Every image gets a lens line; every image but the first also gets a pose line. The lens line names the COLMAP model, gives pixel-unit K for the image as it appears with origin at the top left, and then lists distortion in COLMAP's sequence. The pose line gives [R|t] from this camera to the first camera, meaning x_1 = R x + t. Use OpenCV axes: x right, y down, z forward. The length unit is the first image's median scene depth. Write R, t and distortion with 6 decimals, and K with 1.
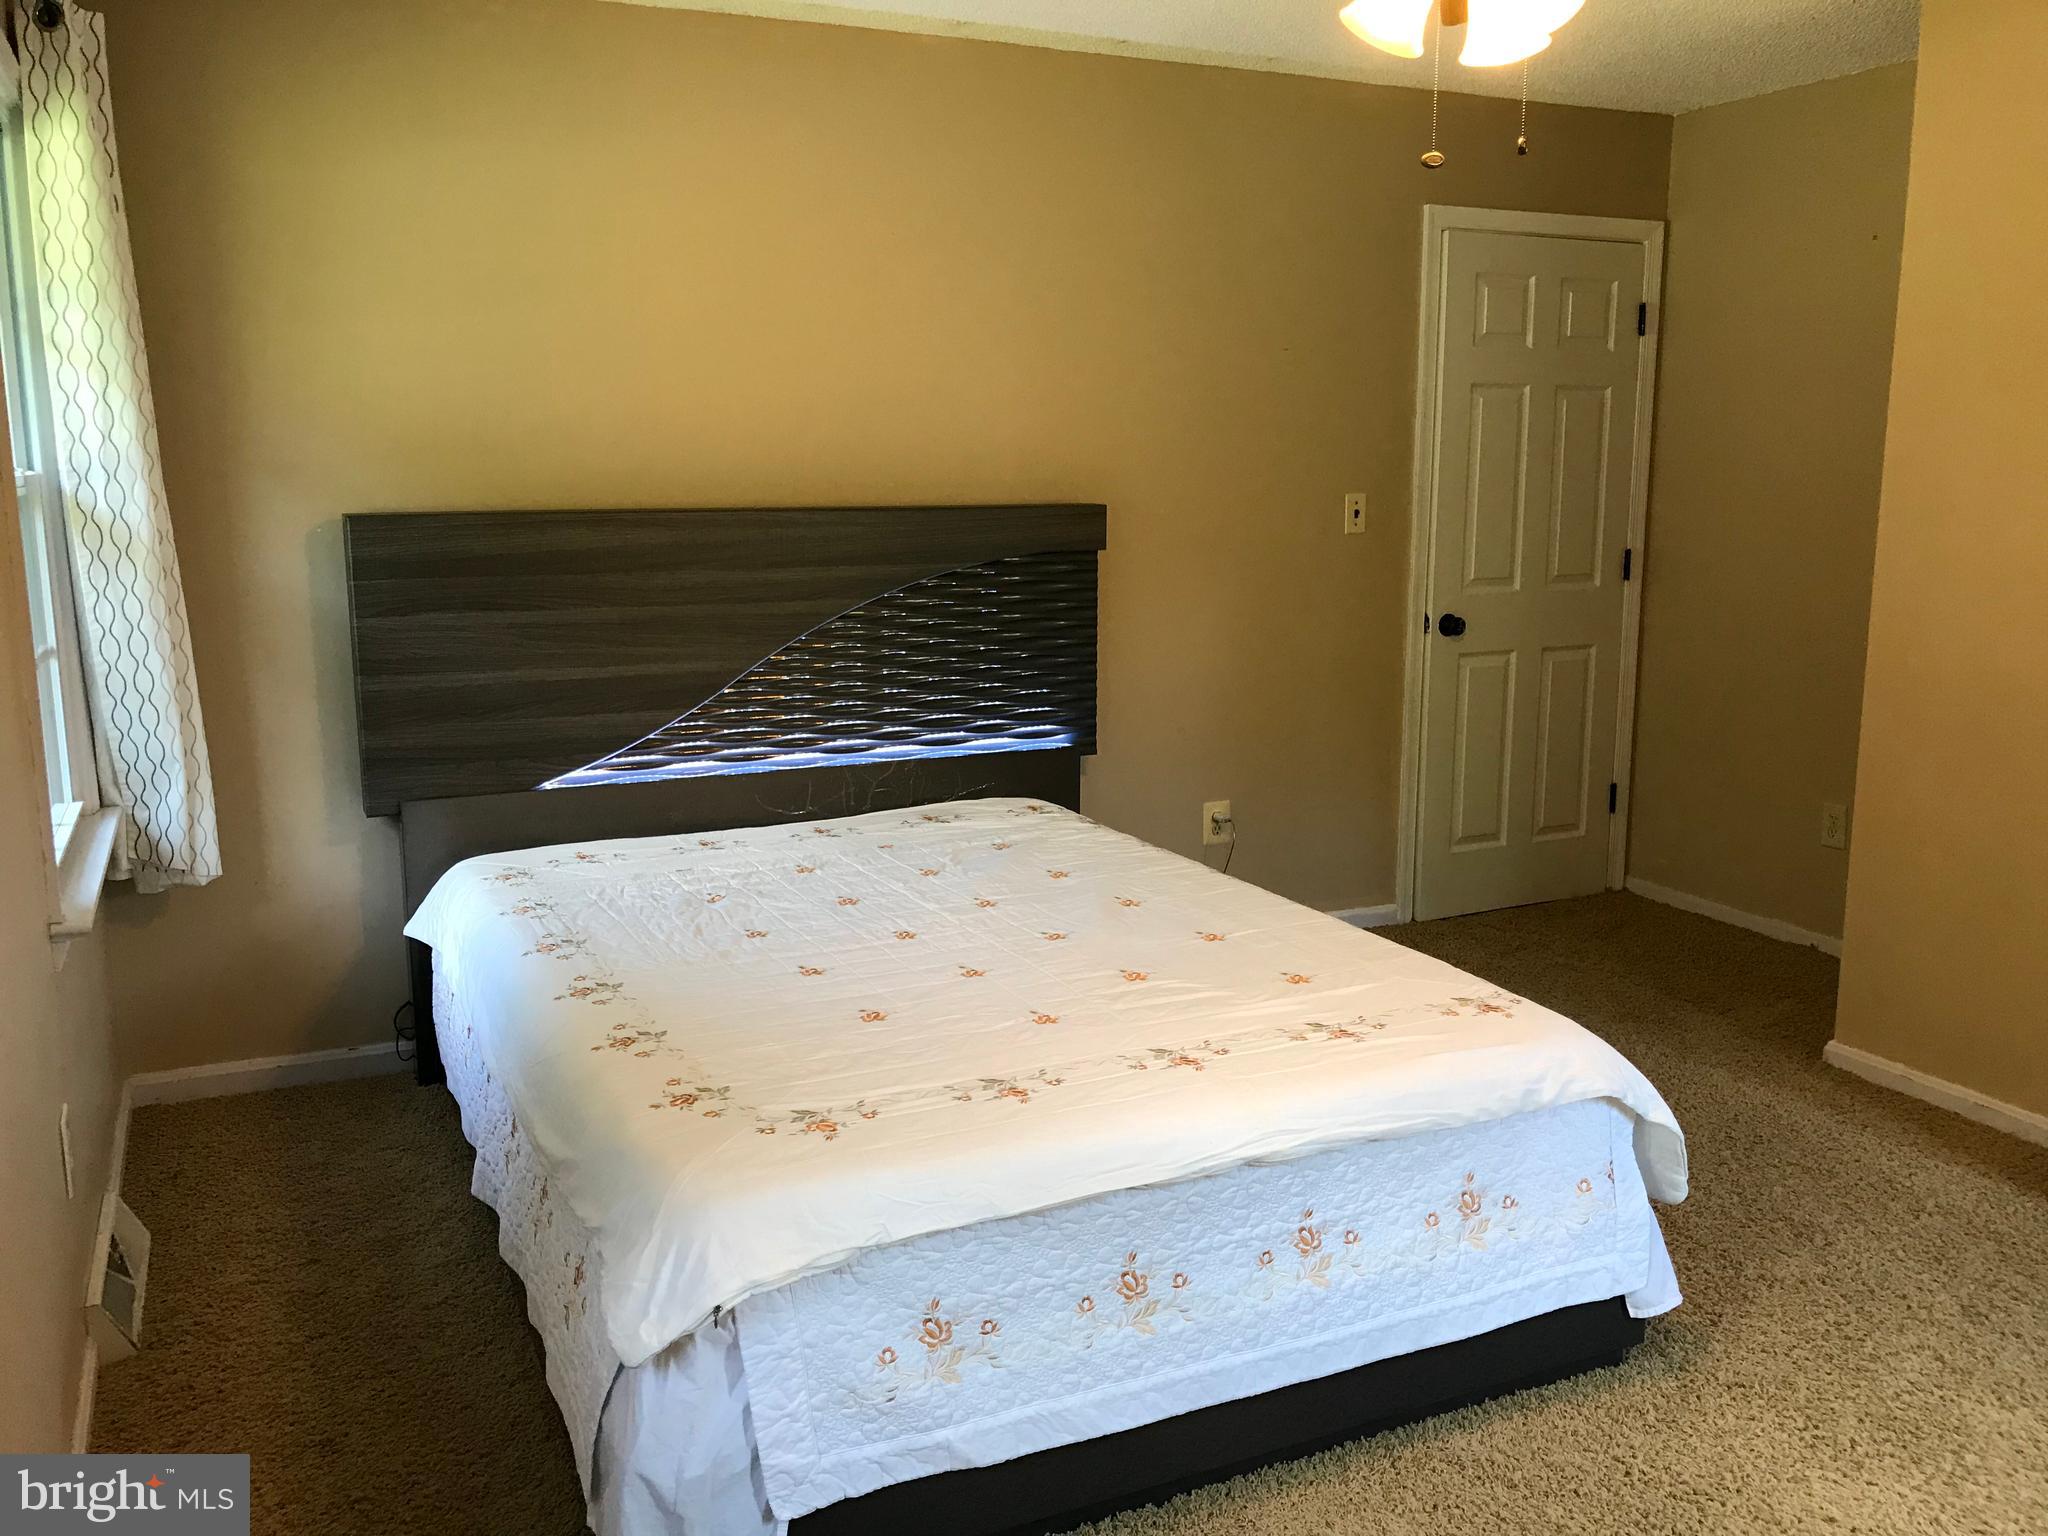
lens RADIAL K [[1646.8, 0, 1021.4], [0, 1646.8, 794.5], [0, 0, 1]] dist [-0.006786, -0.002343]
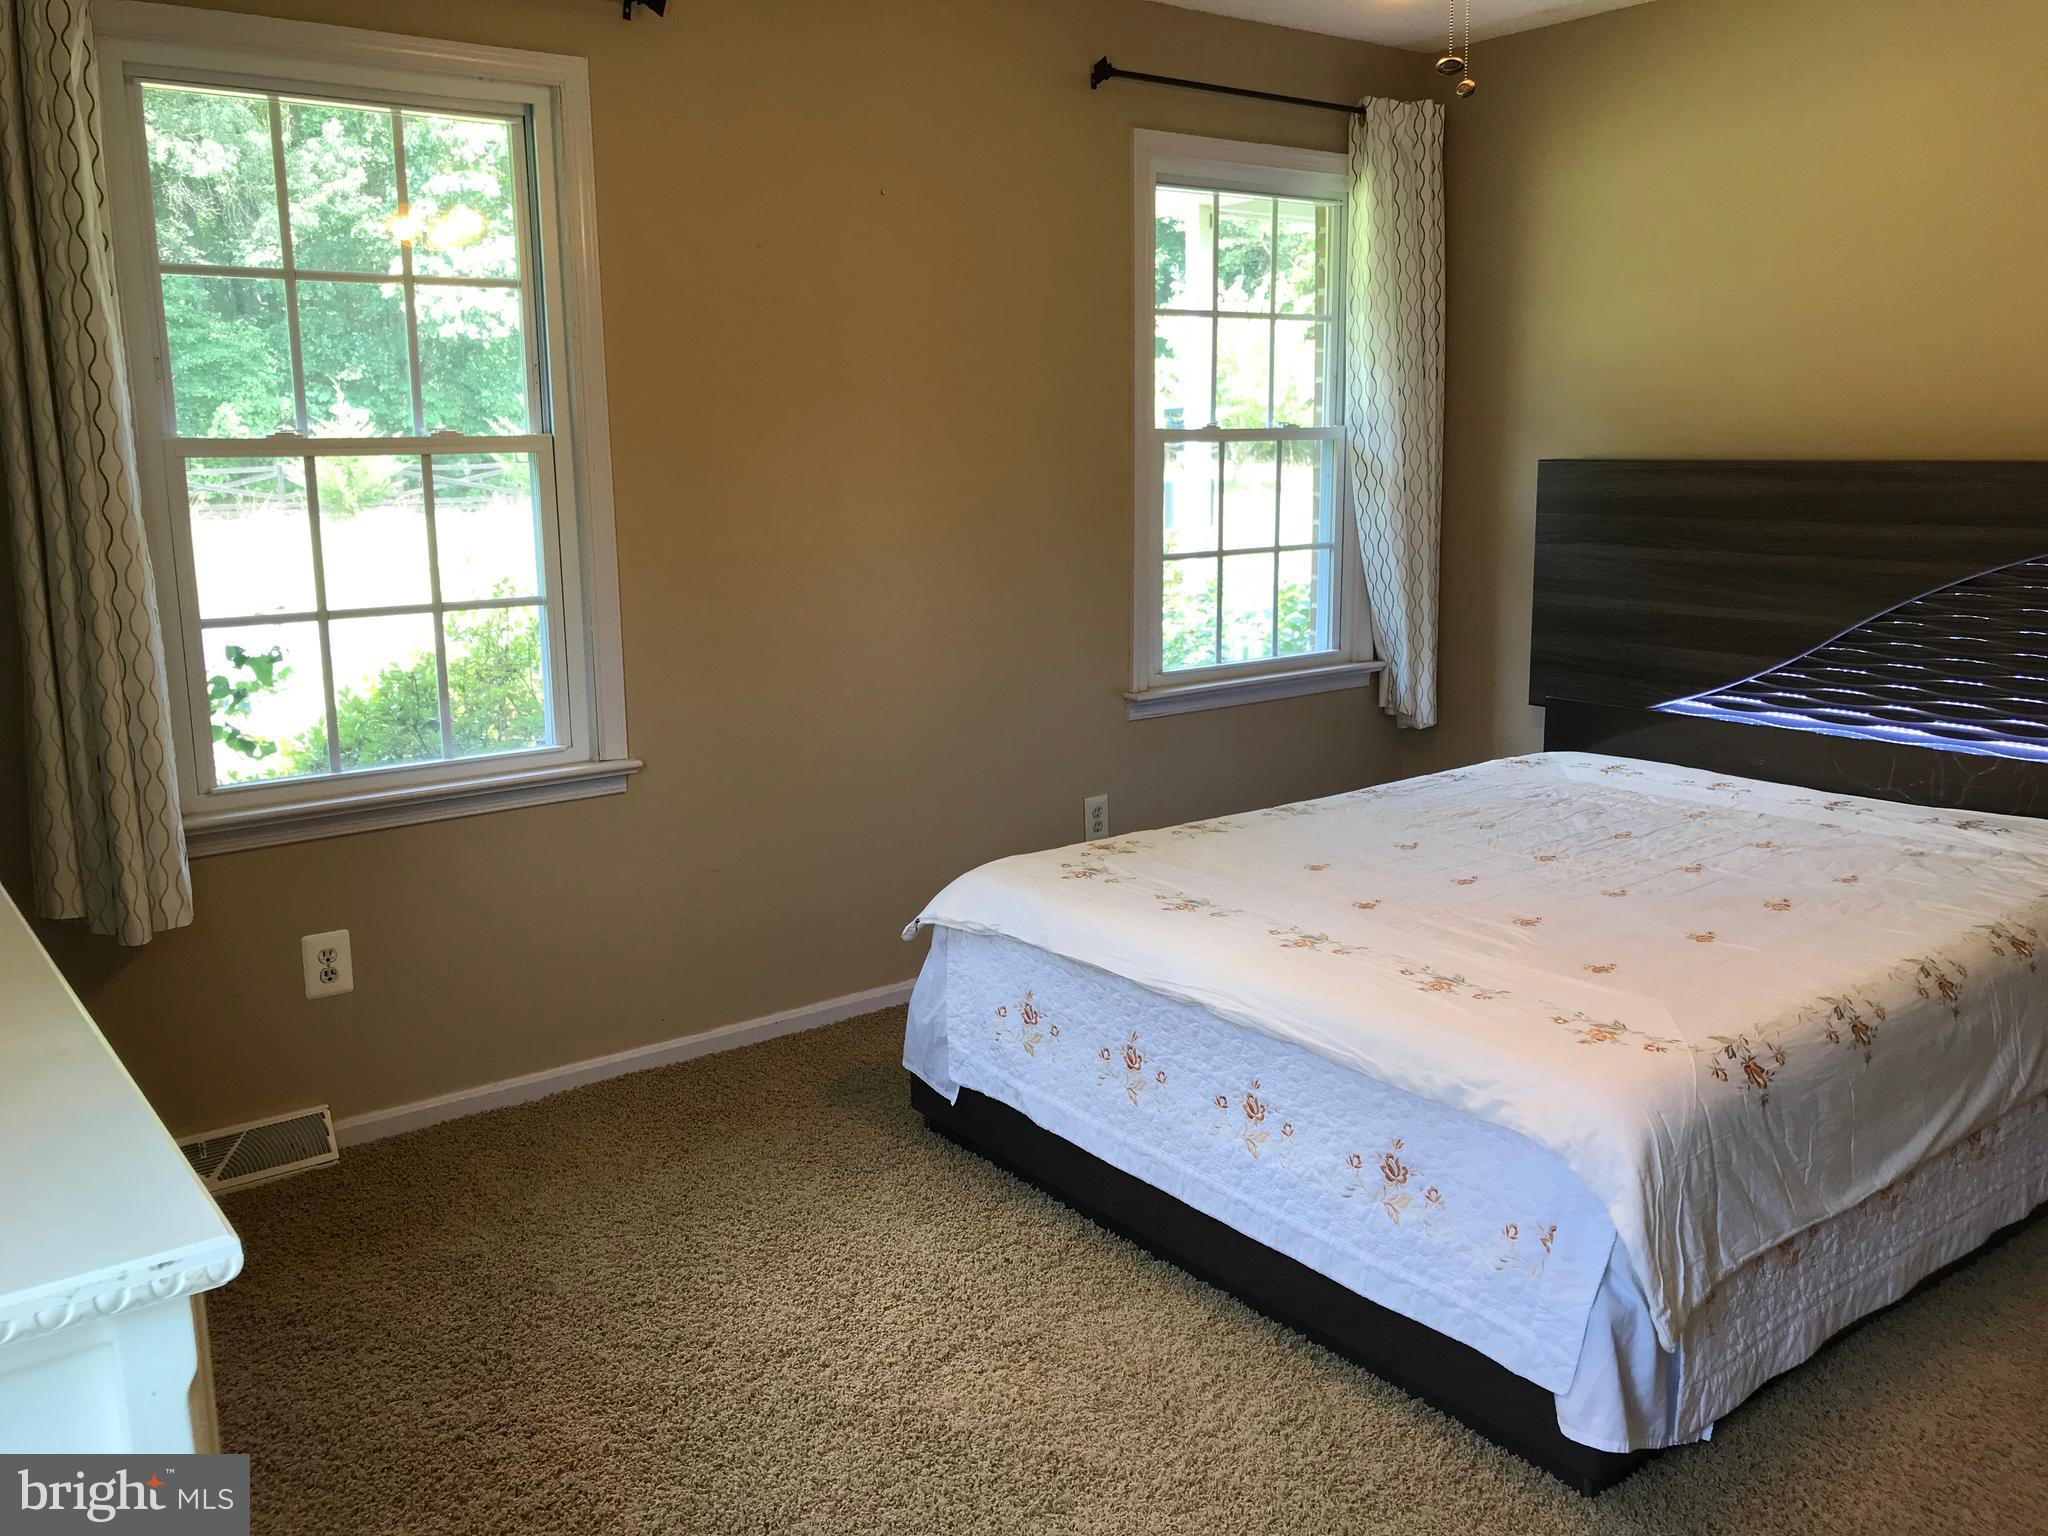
lens RADIAL K [[1727.3, 0, 1040.4], [0, 1727.3, 767.1], [0, 0, 1]] dist [0.011404, 0.004745]
pose [[0.212766, 0.184958, -0.959438, 1.120701], [-0.184039, 0.971932, 0.146554, -0.091793], [0.959615, 0.145392, 0.240833, 0.495744]]
